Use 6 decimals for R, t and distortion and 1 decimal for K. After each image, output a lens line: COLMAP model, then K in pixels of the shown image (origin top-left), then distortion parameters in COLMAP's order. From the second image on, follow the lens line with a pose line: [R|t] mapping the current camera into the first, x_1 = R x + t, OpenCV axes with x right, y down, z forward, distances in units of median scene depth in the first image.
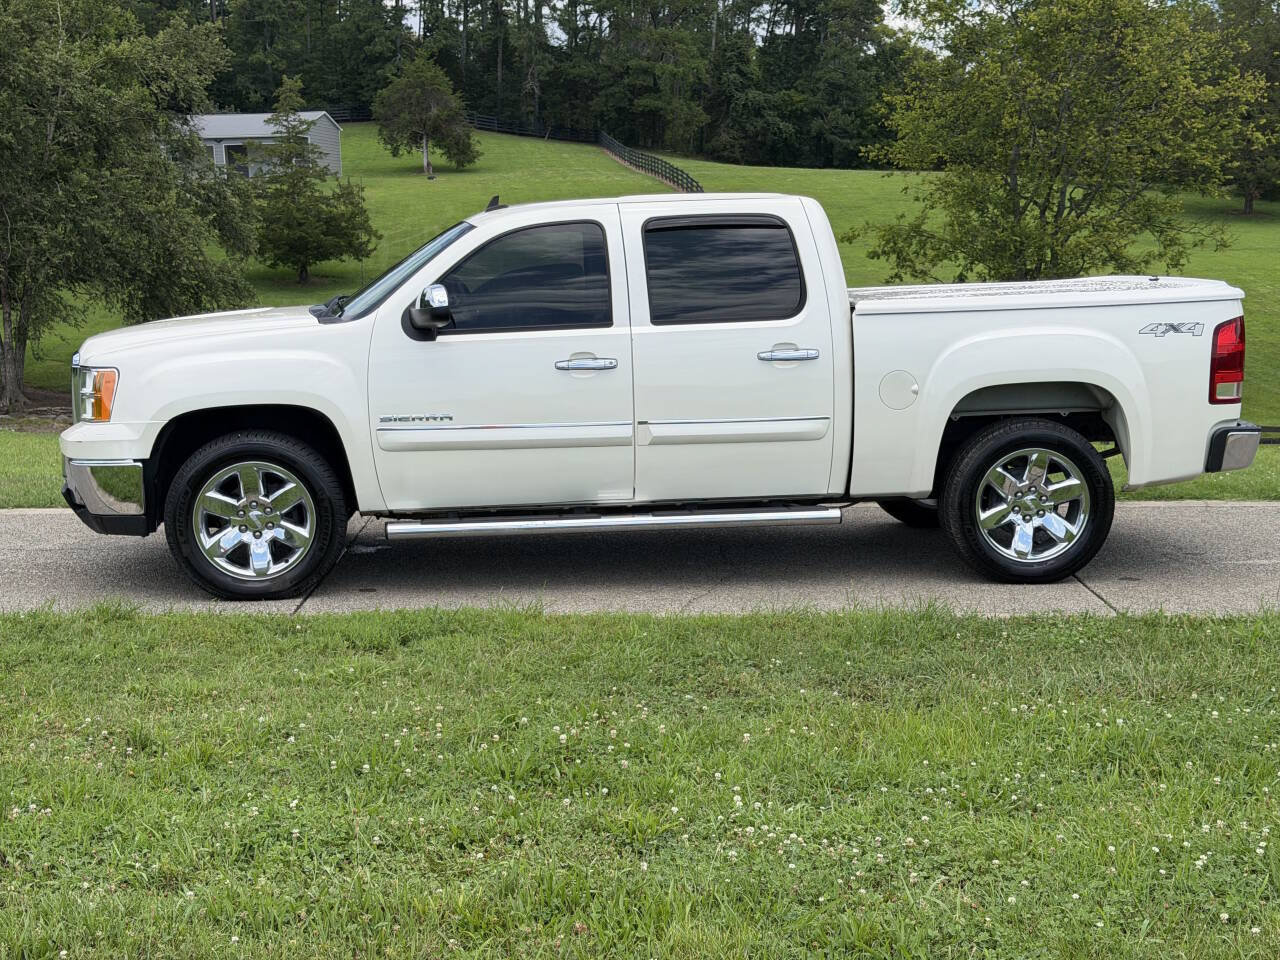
lens RADIAL K [[1770.0, 0, 634.7], [0, 1770.0, 485.2], [0, 0, 1]] dist [0.199405, -0.412831]
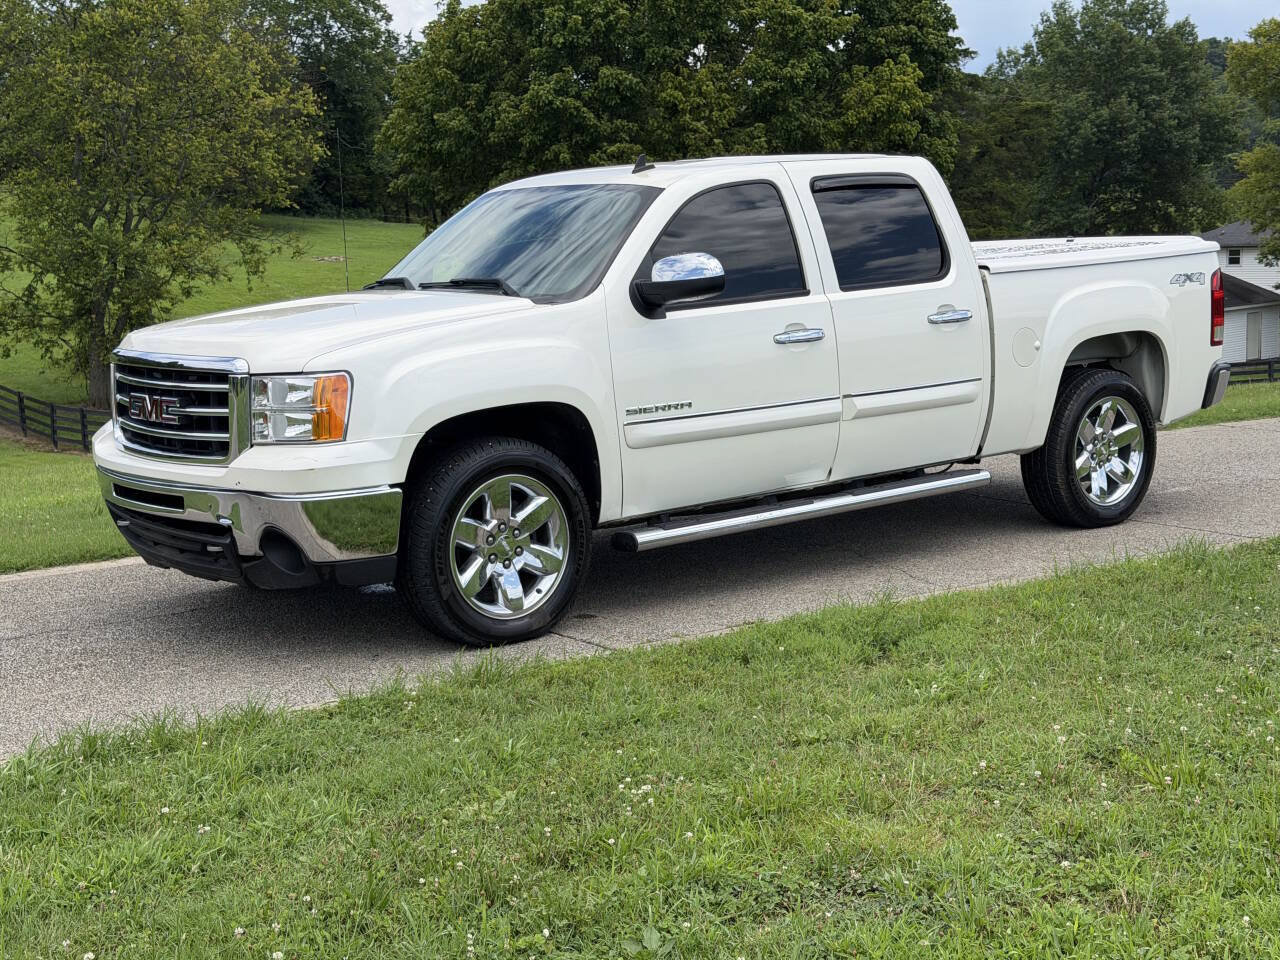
lens RADIAL K [[1770.0, 0, 634.7], [0, 1770.0, 485.2], [0, 0, 1]] dist [0.199405, -0.412831]
pose [[0.831564, -0.095333, 0.547187, -0.594193], [0.099853, 0.994768, 0.021565, -0.019562], [-0.546380, 0.036706, 0.836733, 0.275292]]
